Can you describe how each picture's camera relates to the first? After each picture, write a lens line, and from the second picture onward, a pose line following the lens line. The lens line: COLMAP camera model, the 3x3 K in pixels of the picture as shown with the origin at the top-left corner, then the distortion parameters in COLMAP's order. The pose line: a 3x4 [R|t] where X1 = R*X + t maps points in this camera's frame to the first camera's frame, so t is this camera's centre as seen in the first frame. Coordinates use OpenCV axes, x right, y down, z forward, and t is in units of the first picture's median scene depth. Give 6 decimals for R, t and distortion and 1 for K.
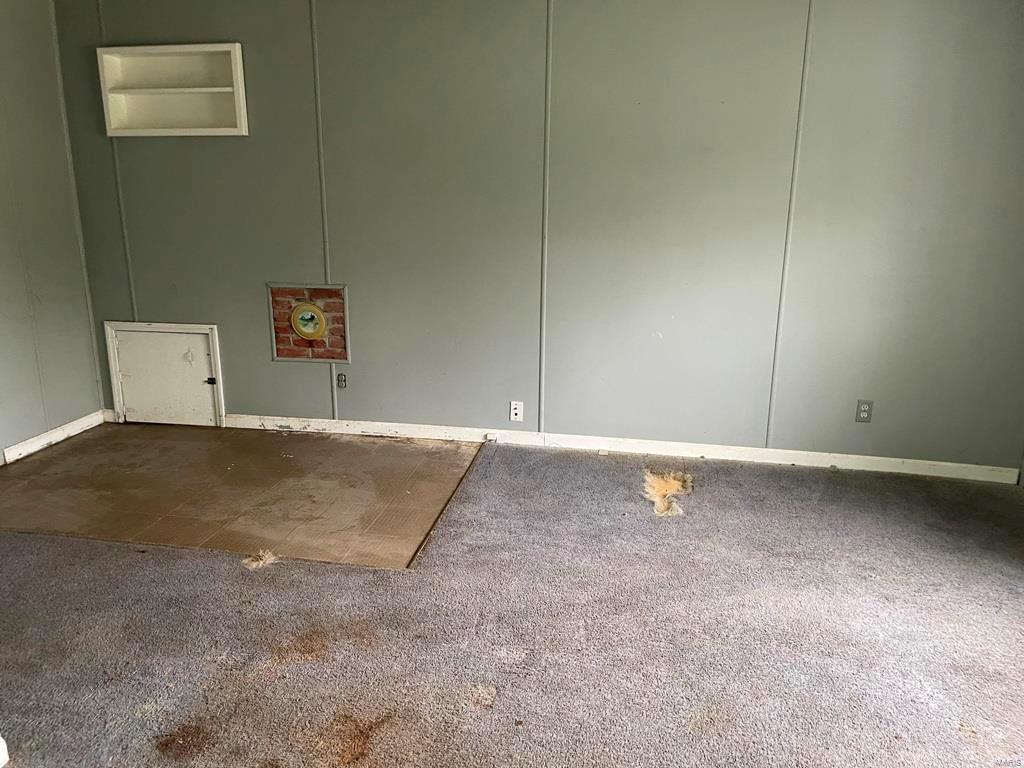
lens RADIAL K [[773.3, 0, 507.6], [0, 773.3, 385.3], [0, 0, 1]] dist [0.075485, -0.088773]
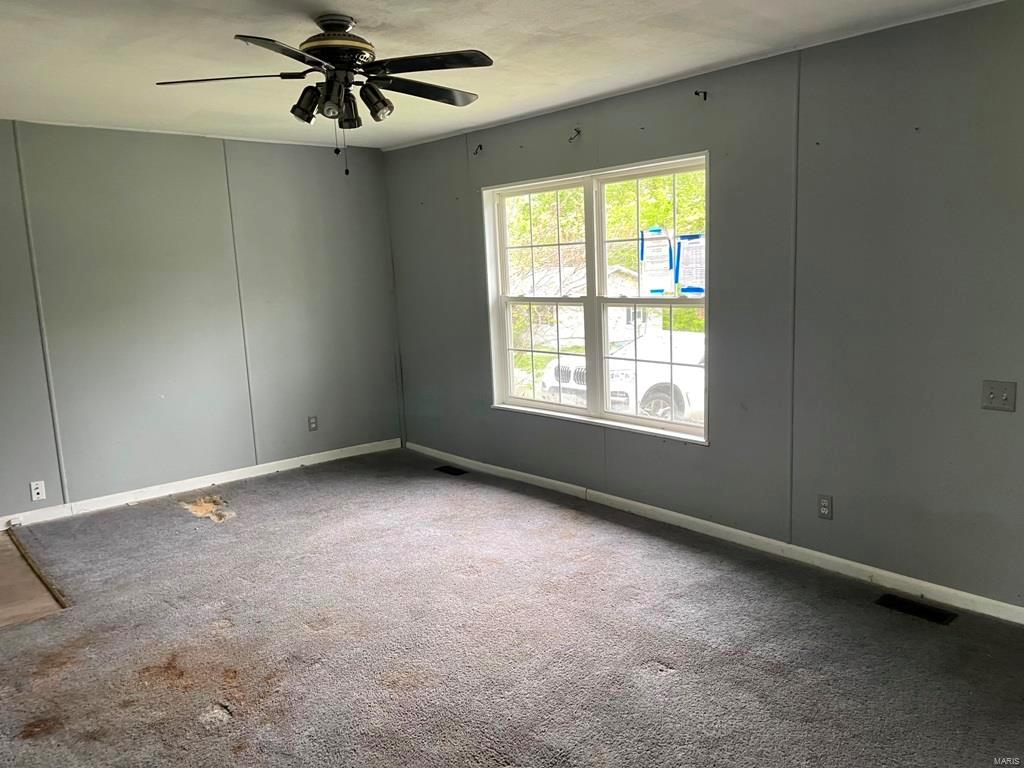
lens RADIAL K [[773.3, 0, 517.1], [0, 773.3, 383.7], [0, 0, 1]] dist [0.075485, -0.088773]
pose [[0.627756, -0.157408, 0.762328, -0.445575], [0.236067, 0.971717, 0.006248, 0.045874], [-0.741751, 0.176038, 0.647160, -0.275791]]
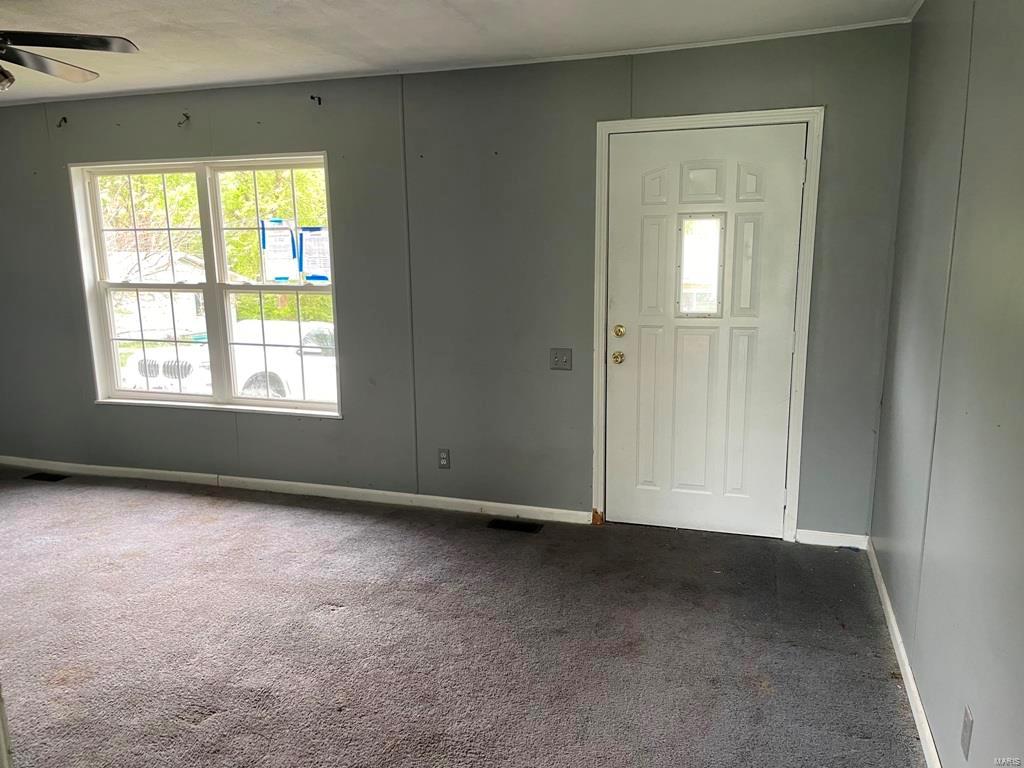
lens RADIAL K [[773.3, 0, 513.9], [0, 773.3, 388.4], [0, 0, 1]] dist [0.075485, -0.088773]
pose [[0.151888, -0.197644, 0.968435, -0.580605], [0.253733, 0.954765, 0.155059, 0.035637], [-0.955275, 0.222172, 0.195166, -0.256831]]
